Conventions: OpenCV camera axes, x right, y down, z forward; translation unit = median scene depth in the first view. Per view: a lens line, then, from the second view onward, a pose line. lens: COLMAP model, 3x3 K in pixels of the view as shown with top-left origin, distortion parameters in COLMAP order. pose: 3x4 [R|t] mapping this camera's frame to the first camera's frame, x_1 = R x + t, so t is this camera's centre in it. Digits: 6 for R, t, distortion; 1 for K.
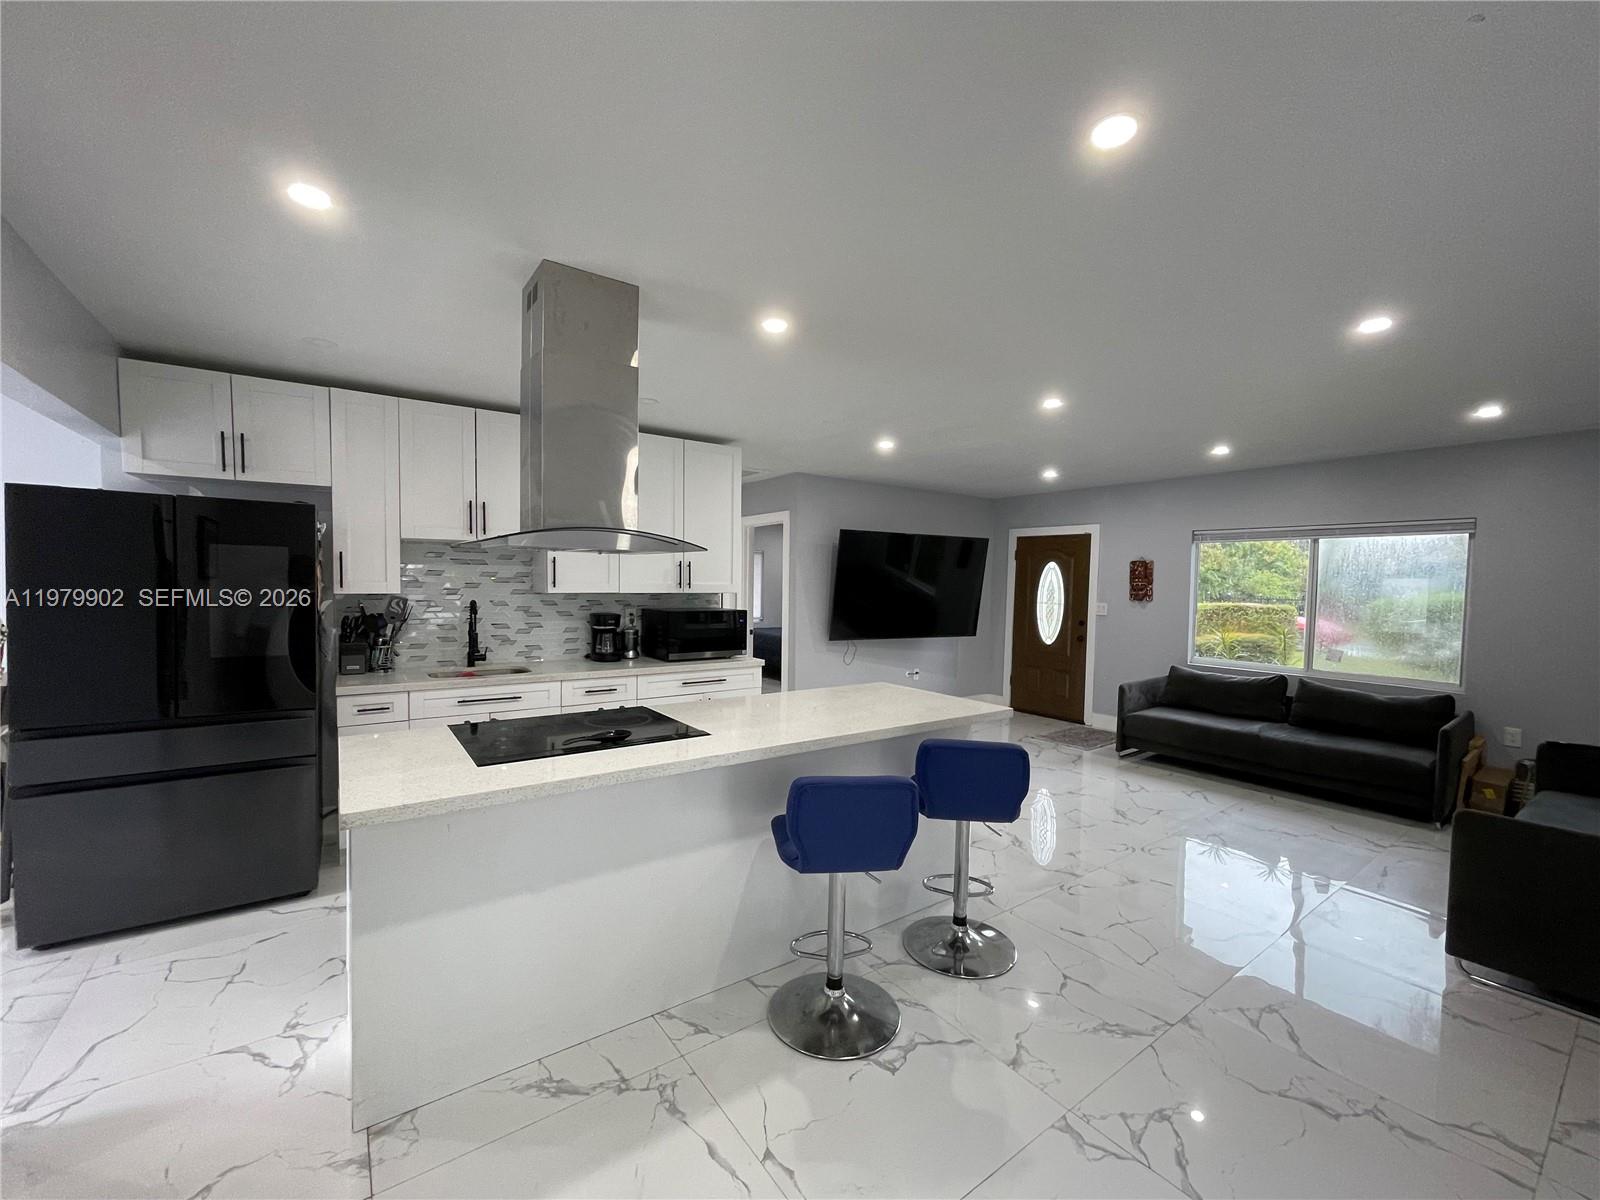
lens RADIAL K [[646.0, 0, 797.6], [0, 646.0, 606.7], [0, 0, 1]] dist [-0.001681, 0.000788]
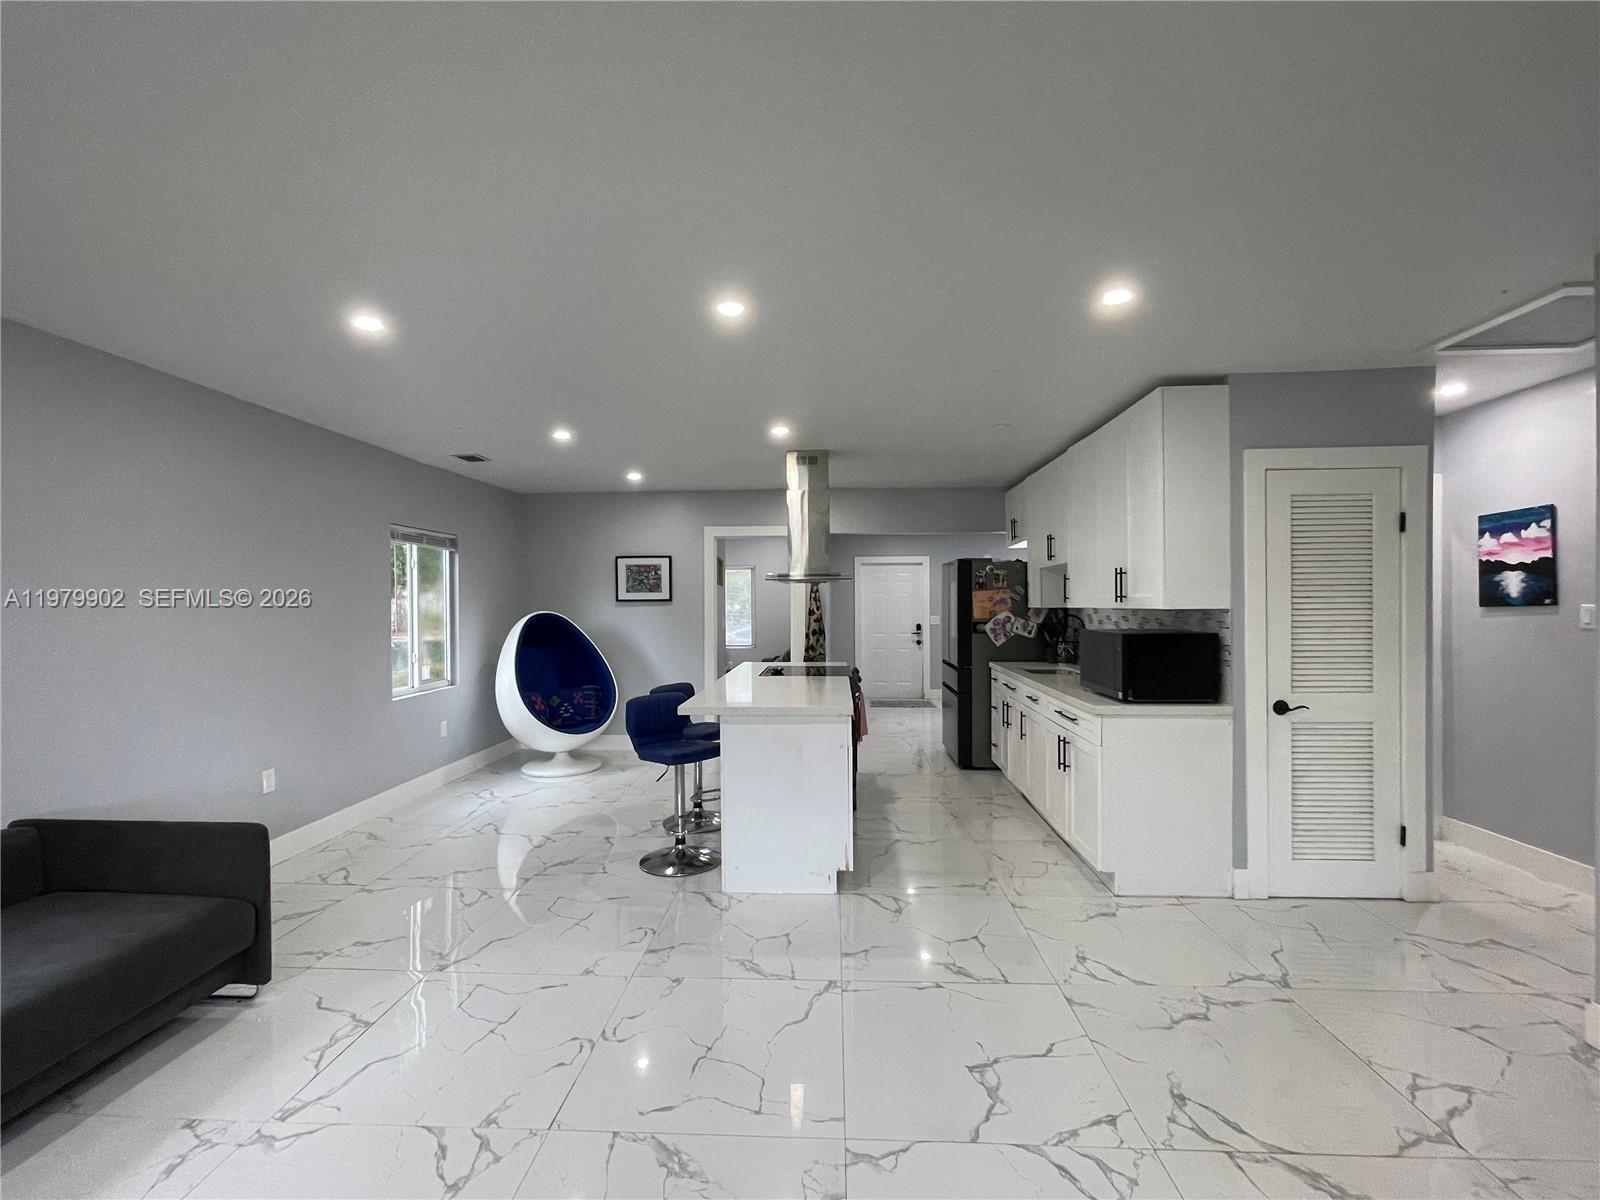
lens RADIAL K [[713.7, 0, 796.9], [0, 713.7, 608.7], [0, 0, 1]] dist [-0.001583, 0.001243]
pose [[-0.625831, -0.004523, -0.779946, 0.797485], [-0.033007, 0.999241, 0.020690, -0.027688], [0.779260, 0.038692, -0.625505, 1.324661]]
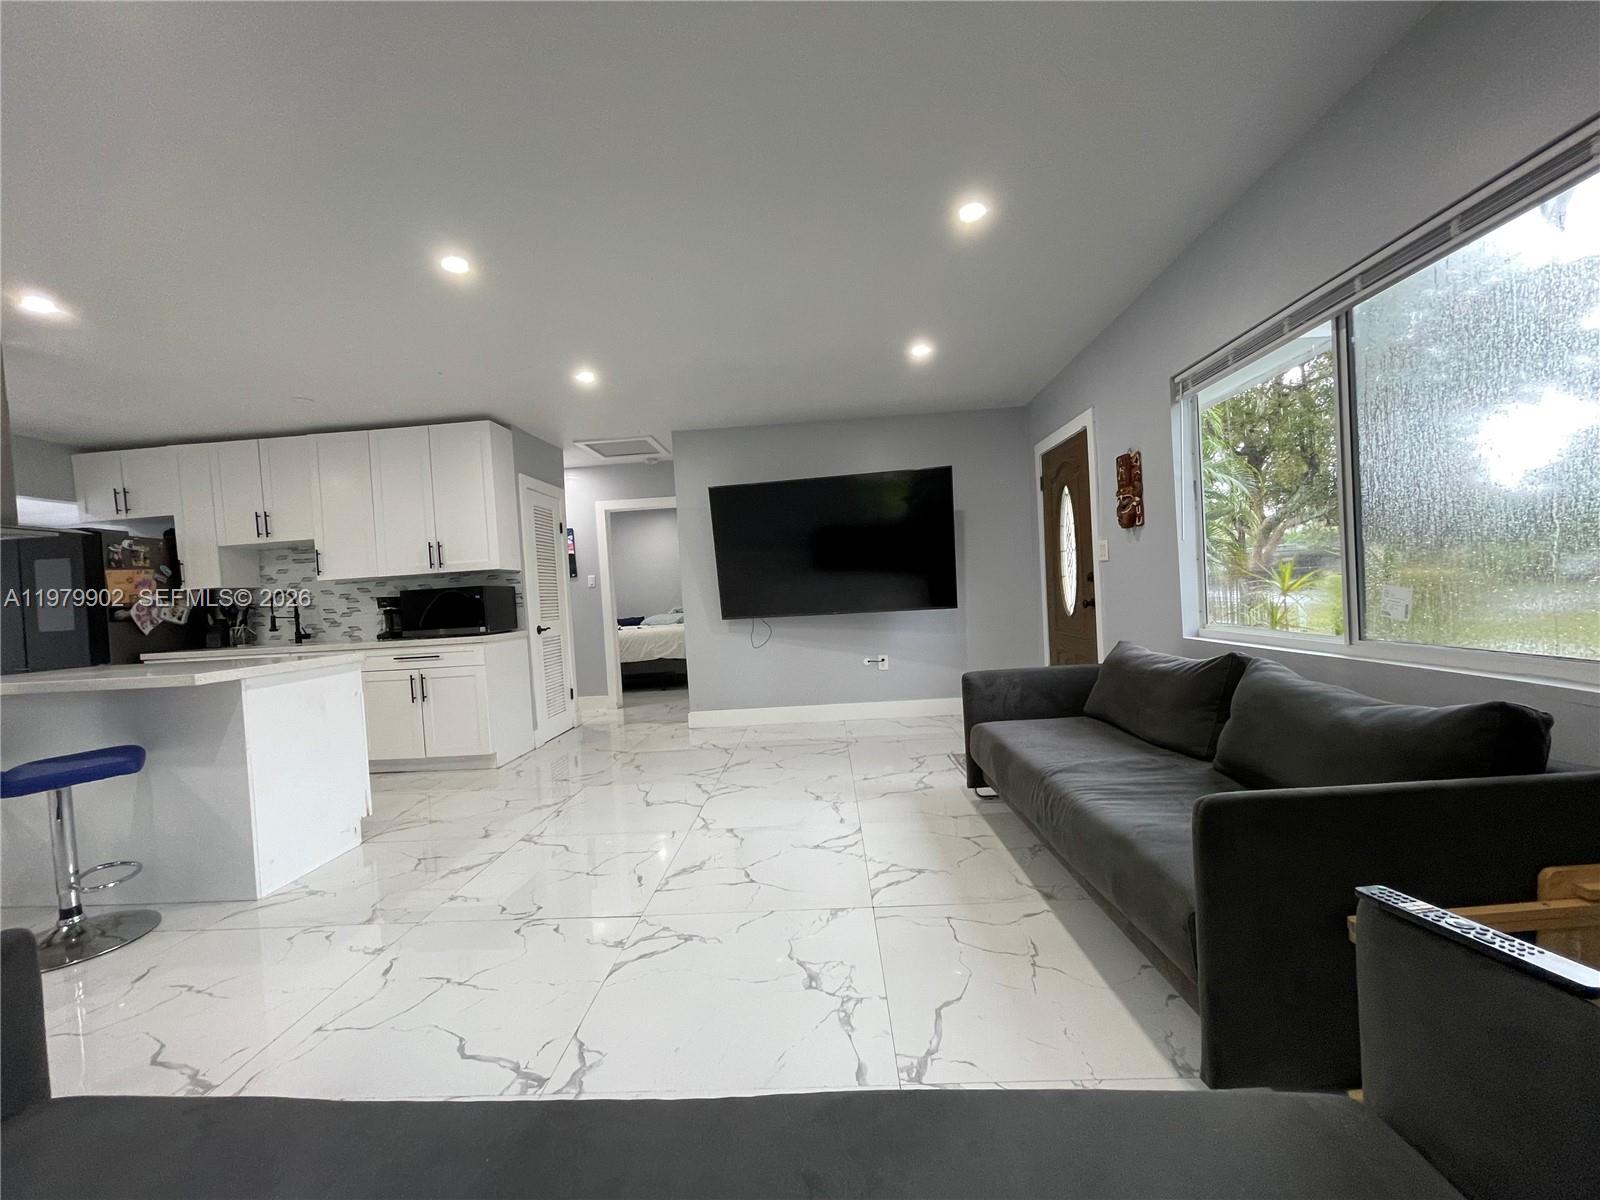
lens RADIAL K [[646.0, 0, 794.2], [0, 646.0, 606.7], [0, 0, 1]] dist [-0.001681, 0.000788]
pose [[0.780740, -0.048484, -0.622973, 0.980432], [0.045382, 0.998752, -0.020854, 0.086484], [0.623206, -0.011991, 0.781966, 0.585772]]
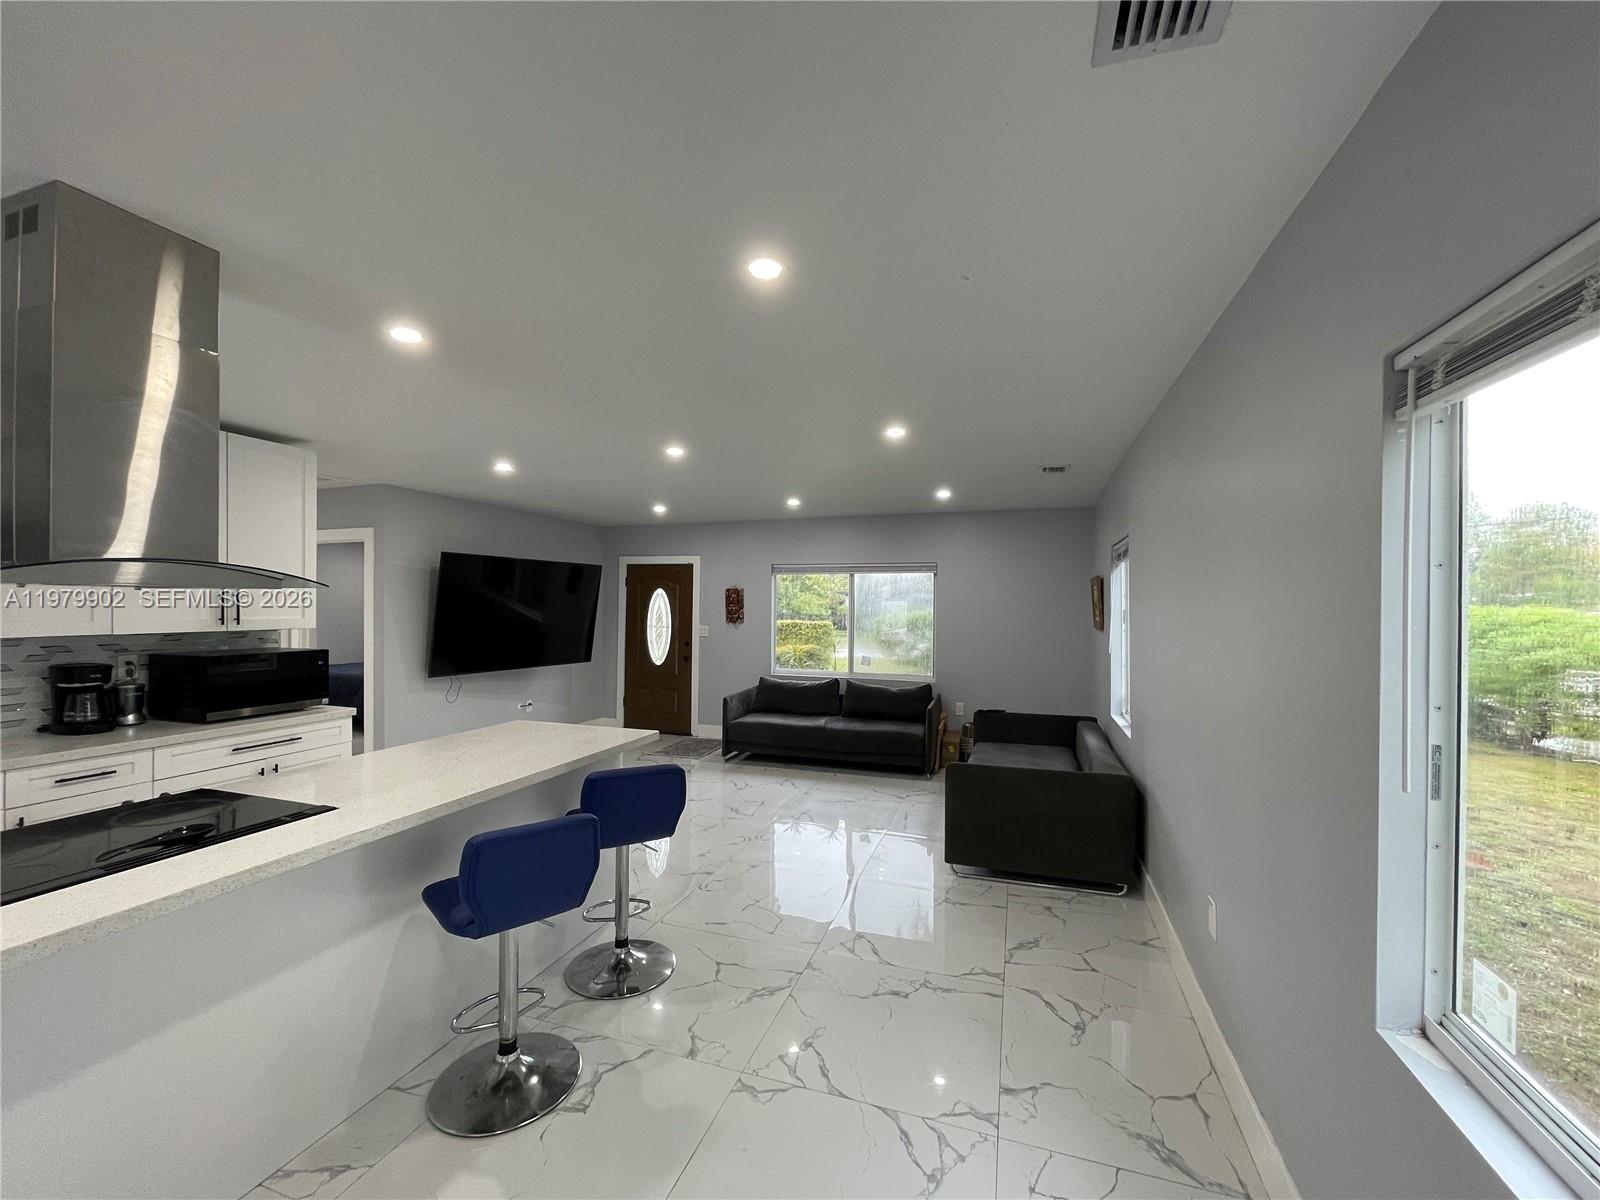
lens RADIAL K [[646.0, 0, 796.2], [0, 646.0, 604.6], [0, 0, 1]] dist [-0.001681, 0.000788]
pose [[0.817097, -0.009344, 0.576424, -0.071292], [0.029102, 0.999262, -0.025055, -0.014836], [-0.575765, 0.037247, 0.816766, -0.018835]]
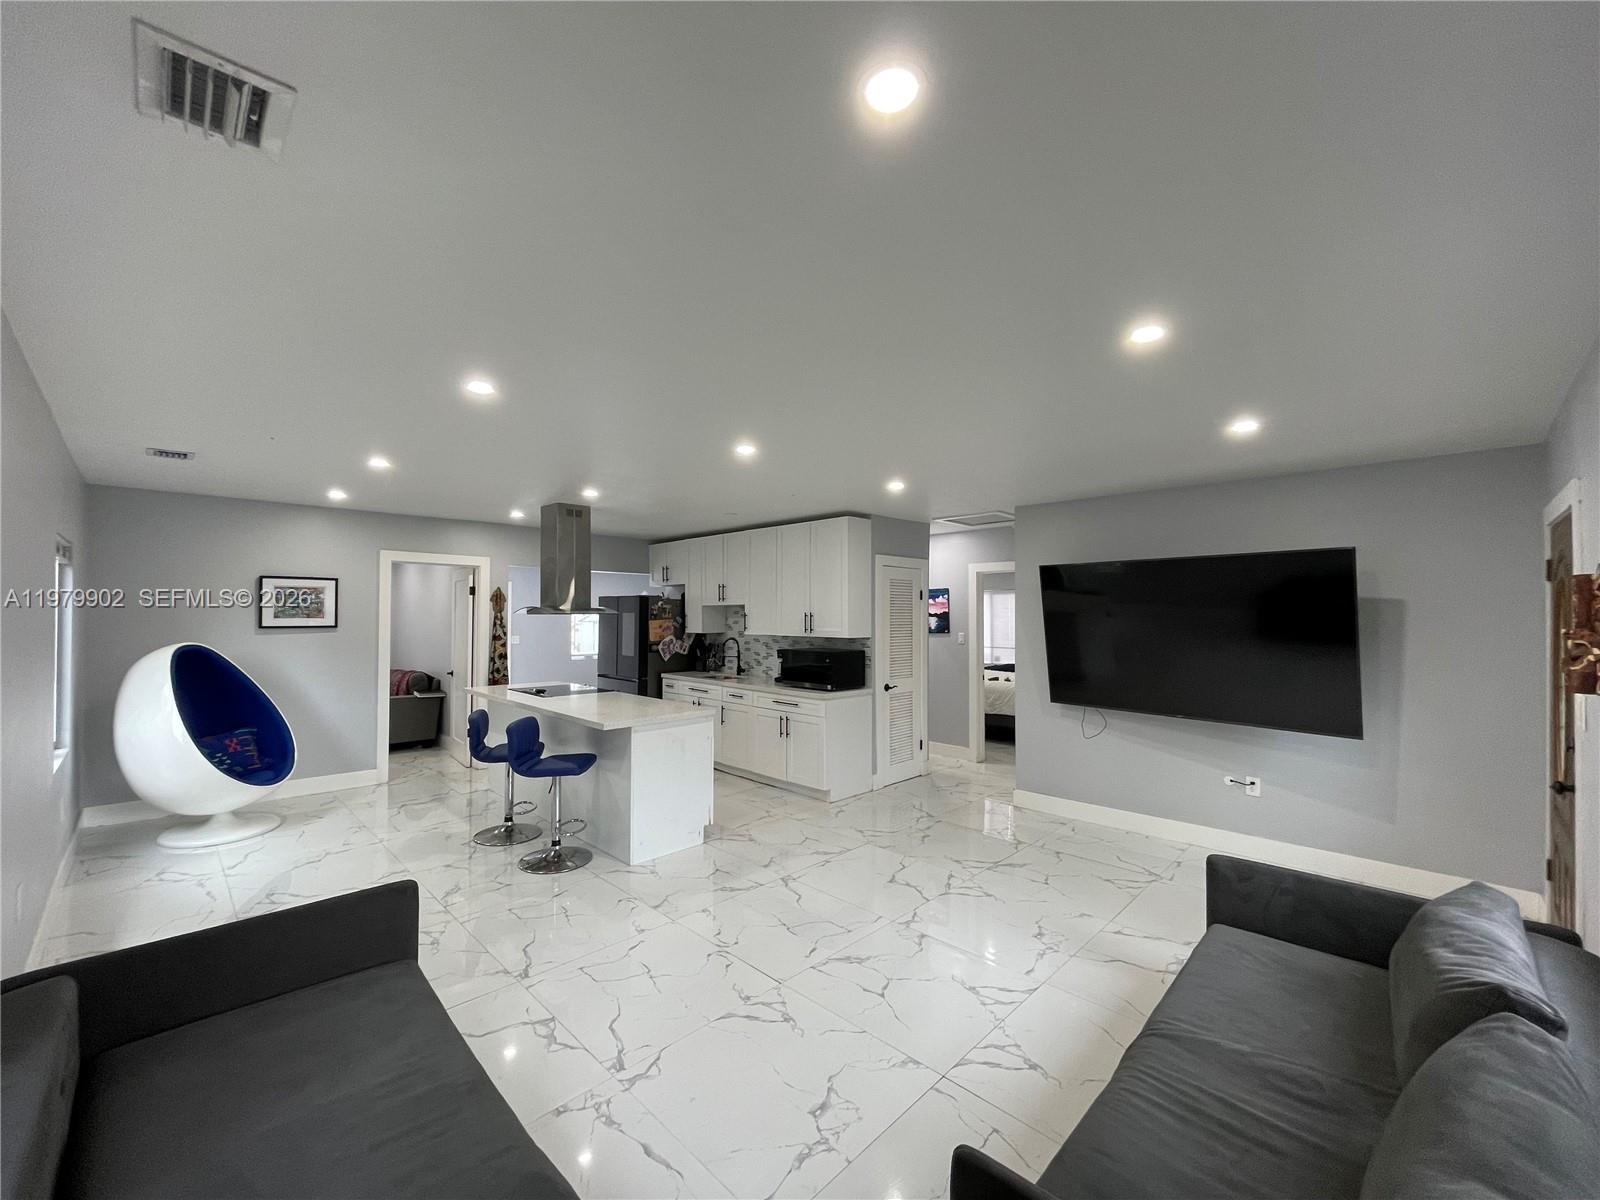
lens RADIAL K [[646.0, 0, 796.3], [0, 646.0, 603.7], [0, 0, 1]] dist [-0.001681, 0.000788]
pose [[0.164254, -0.030876, -0.985935, 1.205867], [-0.041190, 0.998424, -0.038129, -0.039907], [0.985558, 0.046873, 0.162723, 0.811276]]
